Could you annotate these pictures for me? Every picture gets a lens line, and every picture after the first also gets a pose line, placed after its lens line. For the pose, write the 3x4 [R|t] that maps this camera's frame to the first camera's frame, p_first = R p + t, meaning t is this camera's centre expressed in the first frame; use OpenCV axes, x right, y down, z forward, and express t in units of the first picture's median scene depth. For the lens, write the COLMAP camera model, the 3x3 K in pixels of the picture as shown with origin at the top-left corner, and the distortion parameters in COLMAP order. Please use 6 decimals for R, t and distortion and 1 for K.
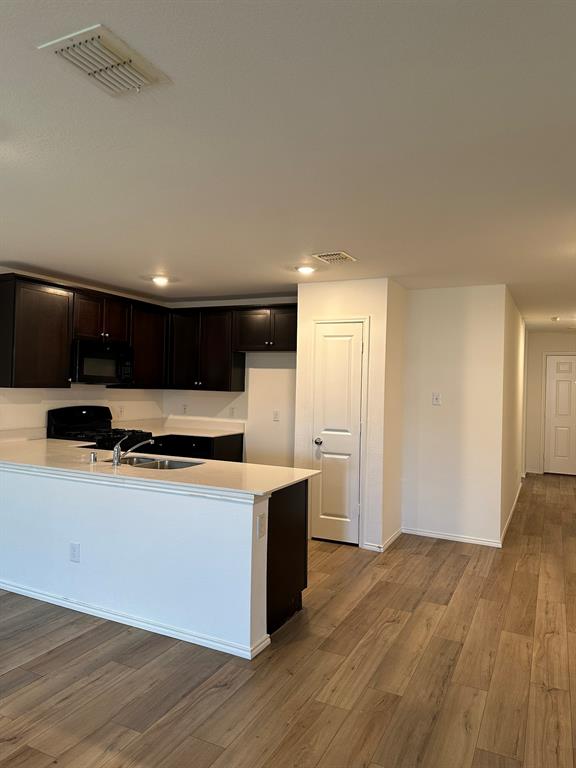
lens RADIAL K [[537.1, 0, 286.4], [0, 537.1, 378.1], [0, 0, 1]] dist [0.054213, -0.071980]
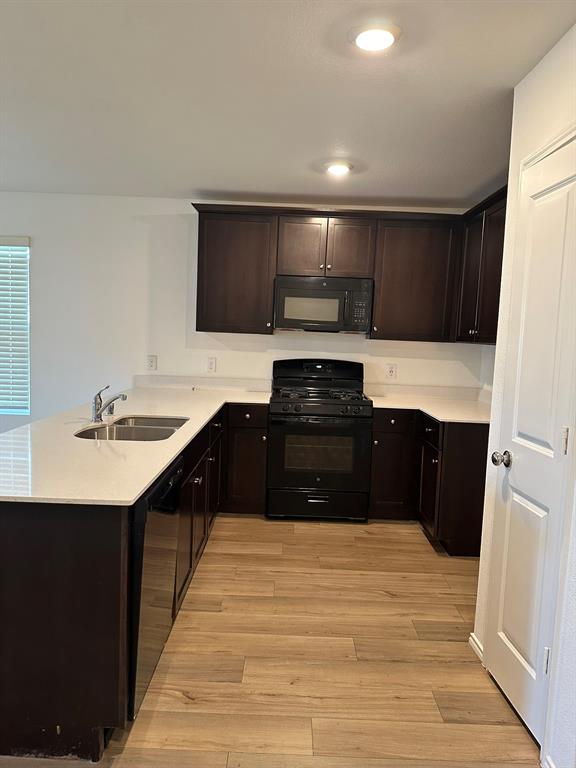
lens RADIAL K [[543.6, 0, 288.0], [0, 543.6, 384.0], [0, 0, 1]] dist [0.147842, -0.186660]
pose [[0.439691, 0.079297, -0.894642, 0.351631], [-0.021802, 0.996744, 0.077631, 0.027247], [0.897884, -0.014628, 0.439989, 0.620312]]
